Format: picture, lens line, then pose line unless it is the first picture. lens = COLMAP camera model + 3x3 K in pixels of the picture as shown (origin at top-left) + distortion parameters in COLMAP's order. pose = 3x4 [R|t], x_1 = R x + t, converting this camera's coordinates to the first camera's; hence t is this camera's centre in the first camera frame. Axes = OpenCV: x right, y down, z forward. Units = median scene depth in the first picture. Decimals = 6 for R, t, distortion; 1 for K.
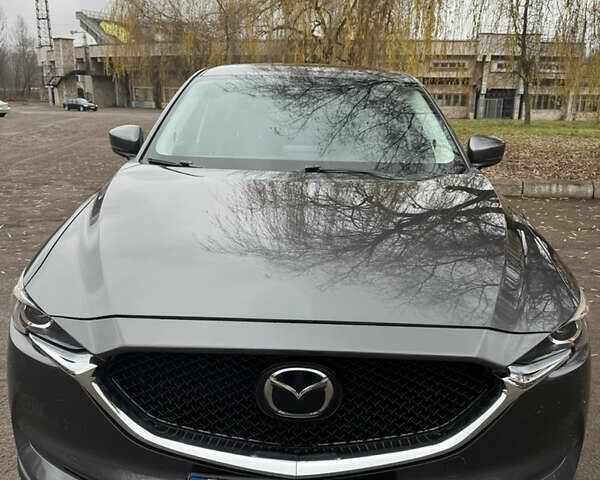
lens RADIAL K [[561.4, 0, 300.0], [0, 561.4, 240.0], [0, 0, 1]] dist [0.009547, -0.008961]
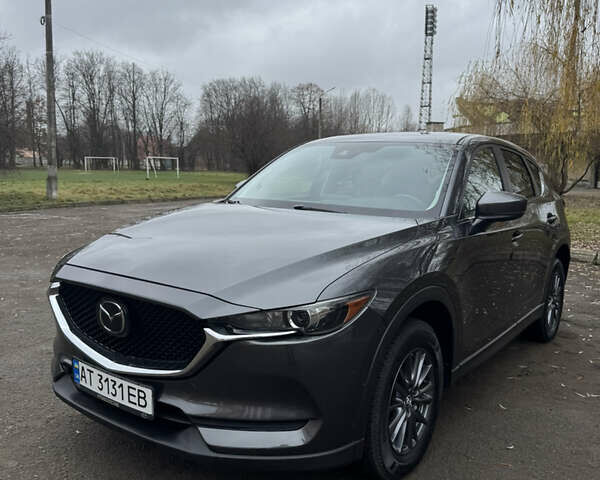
lens RADIAL K [[561.4, 0, 300.0], [0, 561.4, 240.0], [0, 0, 1]] dist [0.009547, -0.008961]
pose [[0.814873, 0.070165, -0.575377, 0.058699], [-0.146246, 0.985419, -0.086952, 0.004473], [0.560887, 0.155002, 0.813253, -0.003931]]
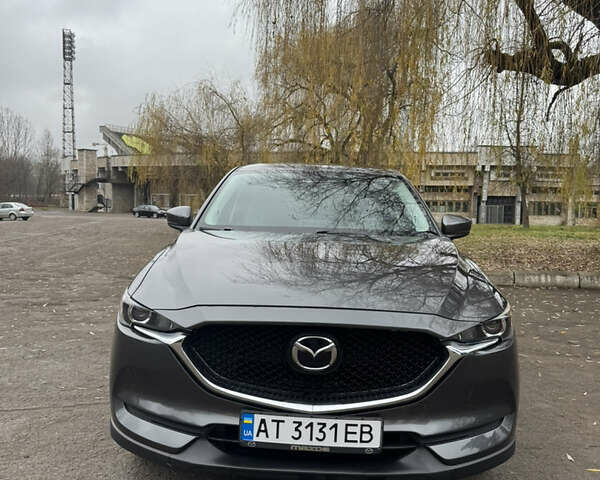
lens RADIAL K [[549.4, 0, 300.0], [0, 549.4, 240.0], [0, 0, 1]] dist [0.145215, -0.293229]
pose [[0.999867, 0.004579, -0.015632, -0.000836], [-0.007367, 0.983037, -0.183258, 0.010111], [0.014527, 0.183349, 0.982941, -0.023626]]
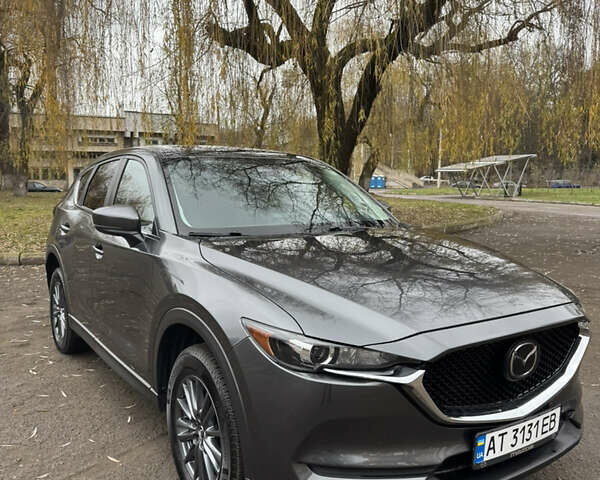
lens RADIAL K [[557.1, 0, 299.7], [0, 557.1, 252.4], [0, 0, 1]] dist [0.007107, 0.004347]
pose [[0.820456, -0.092695, 0.564146, -0.056230], [0.150390, 0.987009, -0.056541, -0.001108], [-0.551576, 0.131232, 0.823737, 0.001199]]
